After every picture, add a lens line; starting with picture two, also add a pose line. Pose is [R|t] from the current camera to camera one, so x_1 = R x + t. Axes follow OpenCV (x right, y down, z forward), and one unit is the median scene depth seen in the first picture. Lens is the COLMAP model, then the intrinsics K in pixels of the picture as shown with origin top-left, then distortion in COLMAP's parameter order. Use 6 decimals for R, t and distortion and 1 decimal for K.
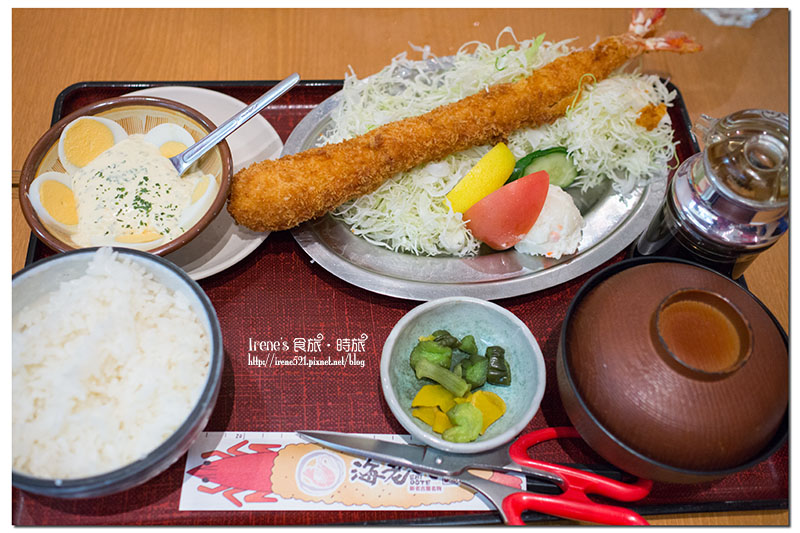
lens RADIAL K [[786.7, 0, 392.8], [0, 786.7, 268.4], [0, 0, 1]] dist [-0.016062, 0.169282]
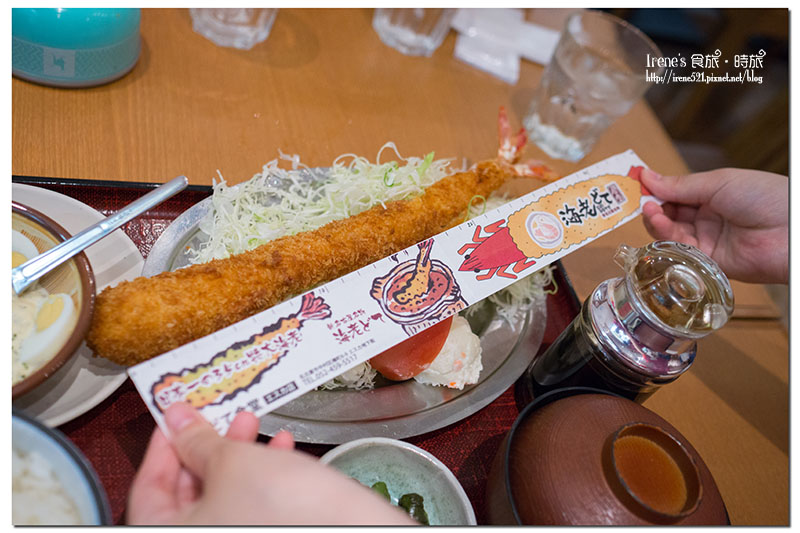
lens RADIAL K [[786.7, 0, 392.8], [0, 786.7, 268.4], [0, 0, 1]] dist [-0.016062, 0.169282]
pose [[0.943281, 0.025139, 0.331043, -0.169668], [0.020572, 0.990787, -0.133856, -0.029907], [-0.331358, 0.133074, 0.934073, 0.138368]]
